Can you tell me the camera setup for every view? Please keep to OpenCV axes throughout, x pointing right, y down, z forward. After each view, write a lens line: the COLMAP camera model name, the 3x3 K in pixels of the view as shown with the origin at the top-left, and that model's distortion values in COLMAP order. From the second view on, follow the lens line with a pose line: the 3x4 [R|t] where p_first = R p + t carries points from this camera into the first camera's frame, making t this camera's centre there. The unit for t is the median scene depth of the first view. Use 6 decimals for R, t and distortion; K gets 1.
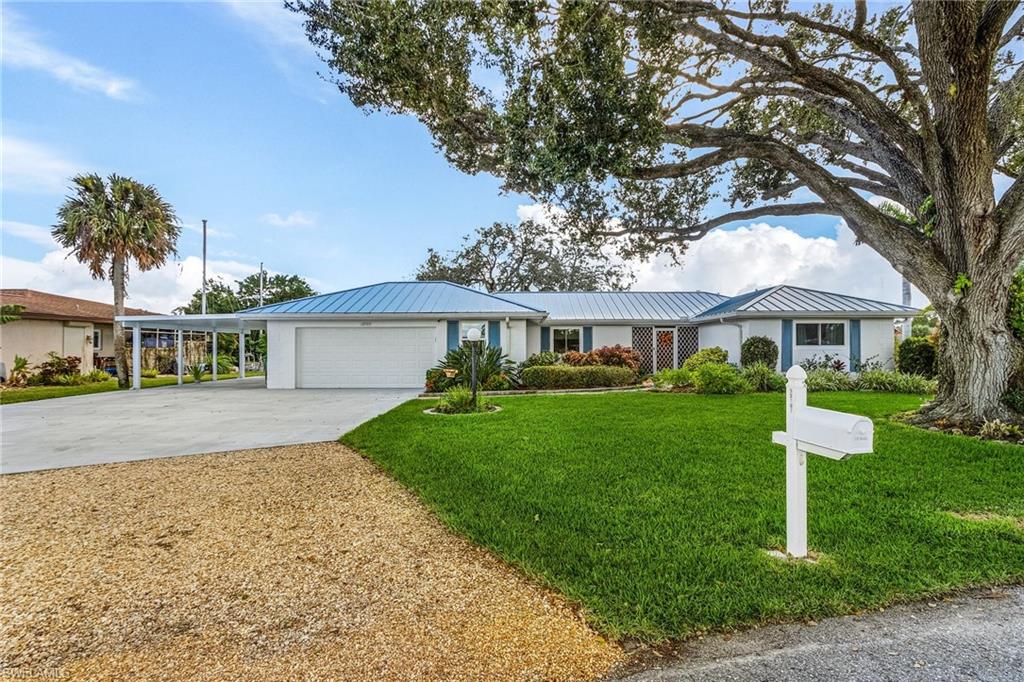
lens RADIAL K [[487.4, 0, 508.6], [0, 487.4, 345.1], [0, 0, 1]] dist [0.001726, -0.000979]
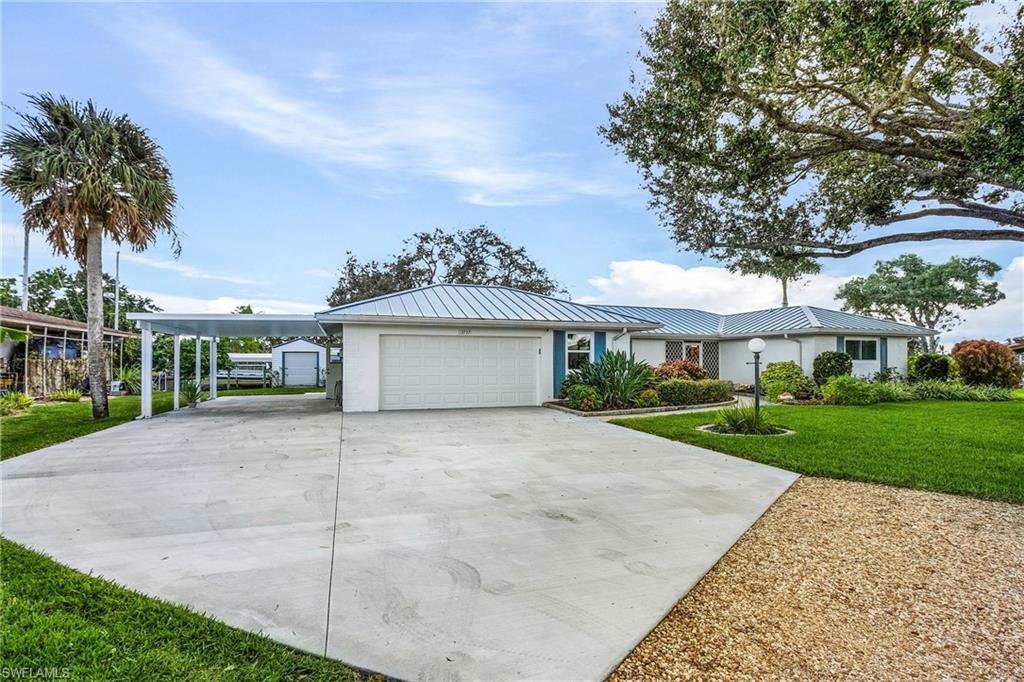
lens RADIAL K [[487.4, 0, 512.5], [0, 487.4, 343.9], [0, 0, 1]] dist [0.001726, -0.000979]
pose [[0.955354, 0.015322, 0.295066, -0.437201], [-0.006436, 0.999497, -0.031066, 0.002299], [-0.295393, 0.027780, 0.954972, 0.181453]]
